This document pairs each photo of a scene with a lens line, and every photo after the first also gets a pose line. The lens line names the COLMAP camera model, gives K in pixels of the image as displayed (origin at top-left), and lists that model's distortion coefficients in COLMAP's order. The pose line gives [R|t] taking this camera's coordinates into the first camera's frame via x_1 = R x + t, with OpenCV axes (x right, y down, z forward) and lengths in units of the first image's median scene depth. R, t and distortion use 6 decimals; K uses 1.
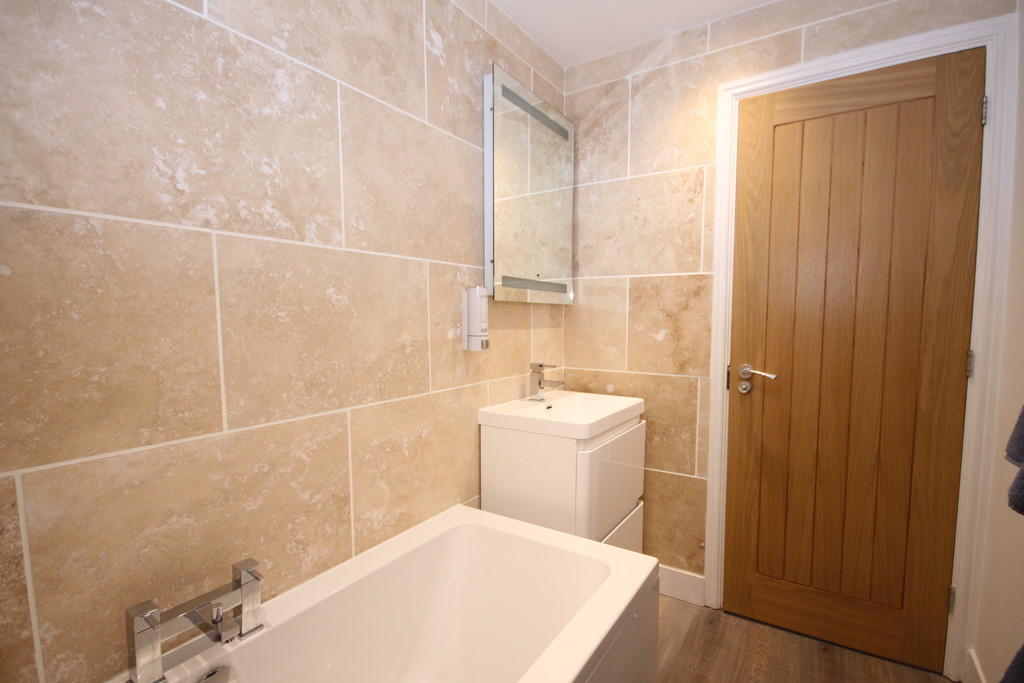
lens RADIAL K [[476.4, 0, 517.0], [0, 476.4, 356.3], [0, 0, 1]] dist [-0.000978, -0.001007]
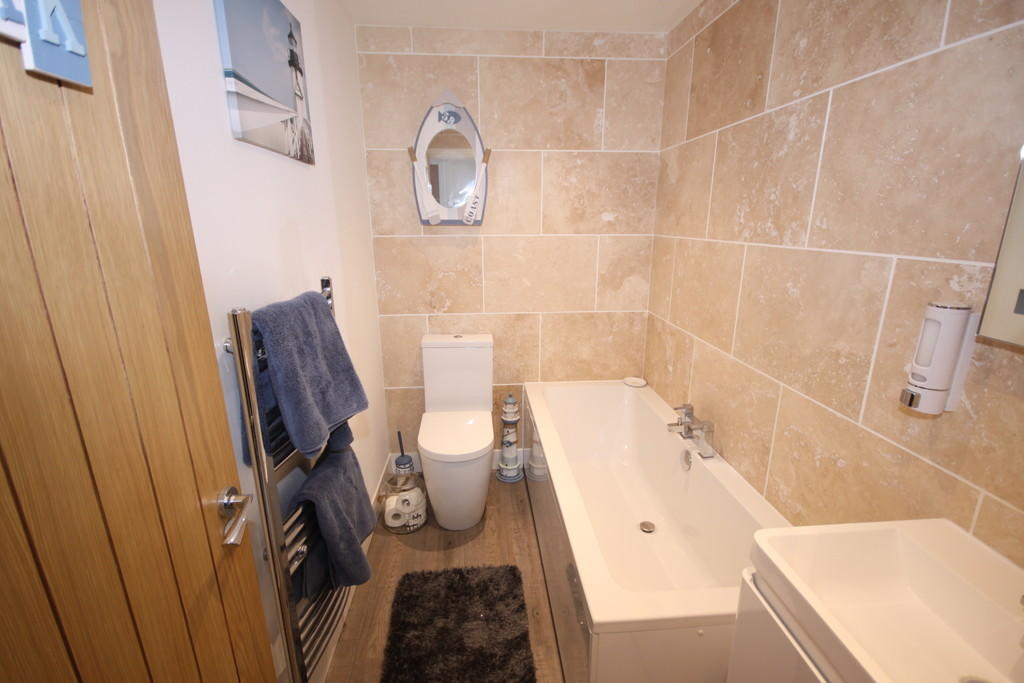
lens RADIAL K [[476.4, 0, 517.0], [0, 476.4, 356.3], [0, 0, 1]] dist [-0.000978, -0.001007]
pose [[-0.788058, 0.175861, -0.589947, 0.878444], [-0.045622, 0.939007, 0.340858, -0.337627], [0.613908, 0.295530, -0.731969, 1.475112]]
